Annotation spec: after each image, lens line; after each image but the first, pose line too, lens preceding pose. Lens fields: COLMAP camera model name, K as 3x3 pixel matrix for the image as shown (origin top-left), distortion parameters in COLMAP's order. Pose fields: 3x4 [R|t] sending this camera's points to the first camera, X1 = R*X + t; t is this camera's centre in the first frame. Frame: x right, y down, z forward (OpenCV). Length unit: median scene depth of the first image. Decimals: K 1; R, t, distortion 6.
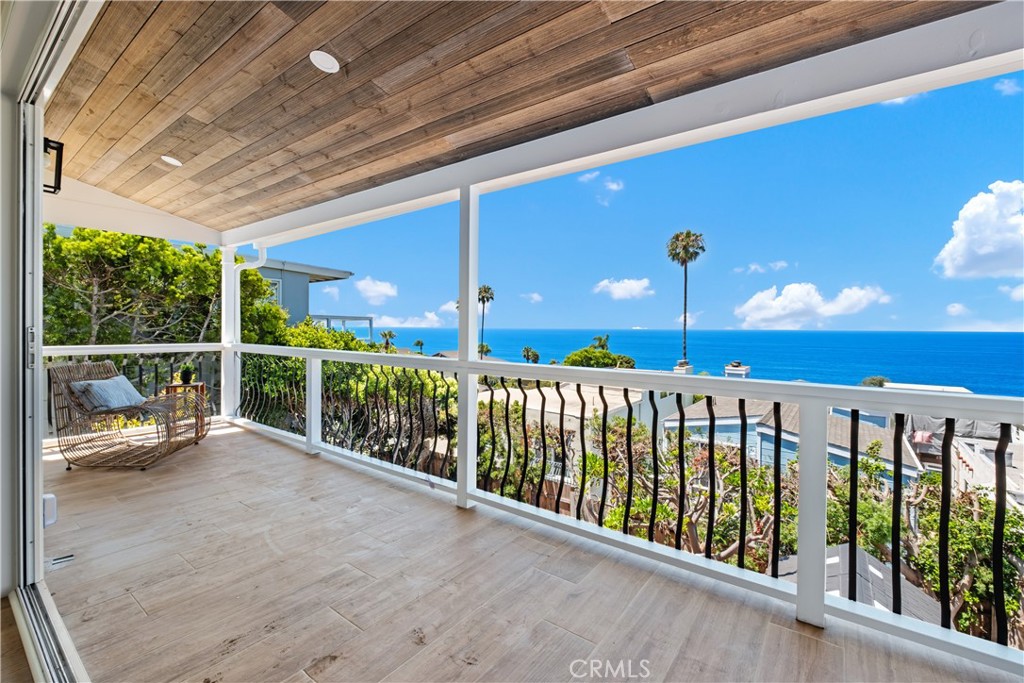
lens RADIAL K [[442.5, 0, 514.4], [0, 442.5, 329.6], [0, 0, 1]] dist [0.004939, -0.008583]
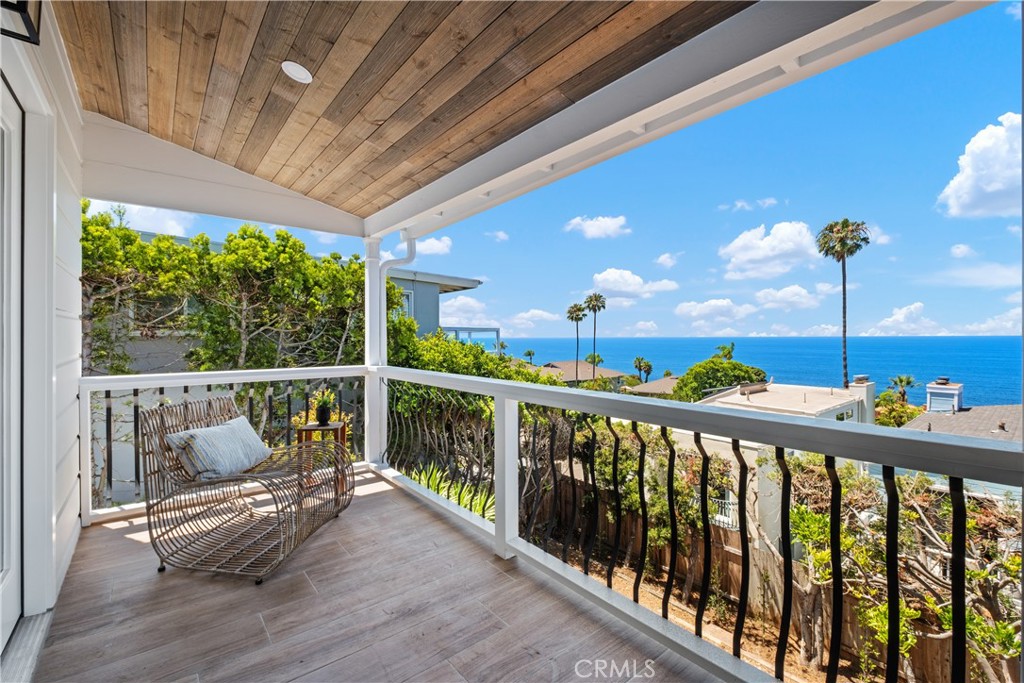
lens RADIAL K [[435.1, 0, 507.7], [0, 435.1, 333.6], [0, 0, 1]] dist [0.010539, -0.007605]
pose [[0.969693, -0.014018, -0.243922, -0.146064], [0.010758, 0.999834, -0.014693, -0.005886], [0.244088, 0.011623, 0.969683, 0.203122]]
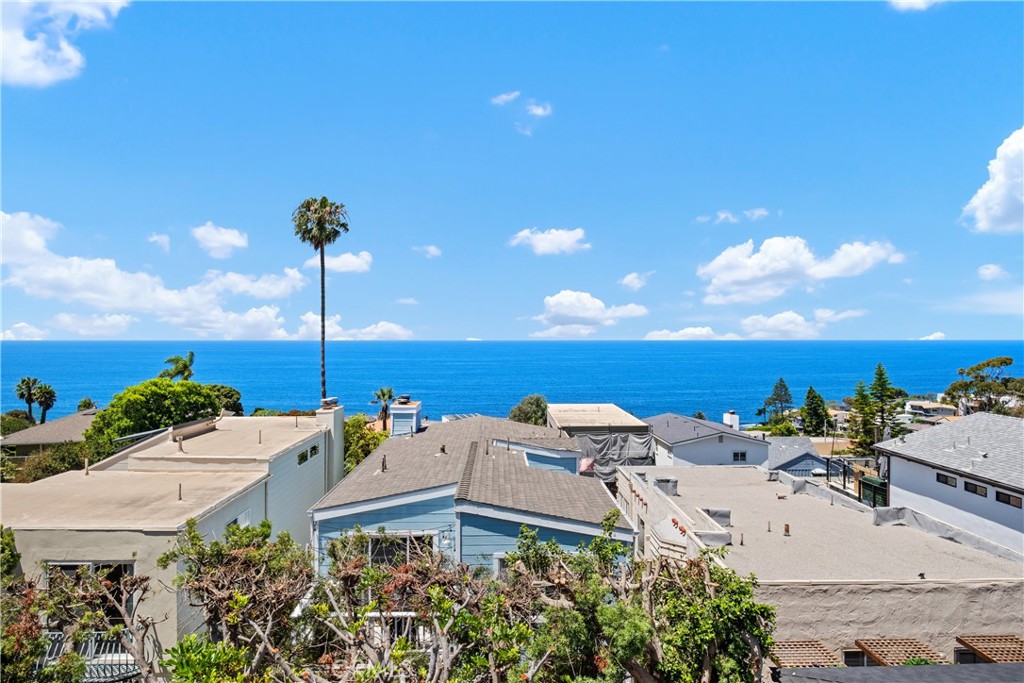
lens RADIAL K [[653.7, 0, 512.0], [0, 653.7, 341.5], [0, 0, 1]] dist [-0.000060, 0.000606]
pose [[0.785906, -0.009920, 0.618266, 0.013586], [0.007533, 0.999951, 0.006469, -0.051210], [-0.618300, -0.000427, 0.785942, 0.277419]]
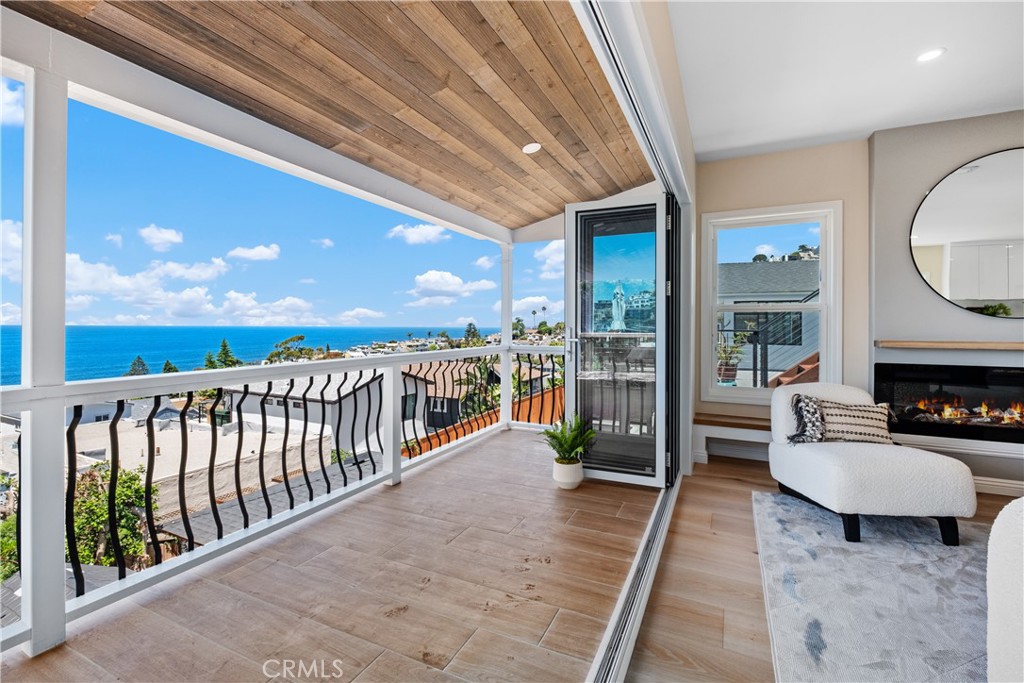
lens RADIAL K [[442.5, 0, 514.4], [0, 442.5, 329.6], [0, 0, 1]] dist [0.004939, -0.008583]
pose [[-0.189584, -0.015798, 0.981737, -0.261304], [-0.000571, 0.999872, 0.015979, -0.003858], [-0.981864, 0.002469, -0.189568, 0.178342]]
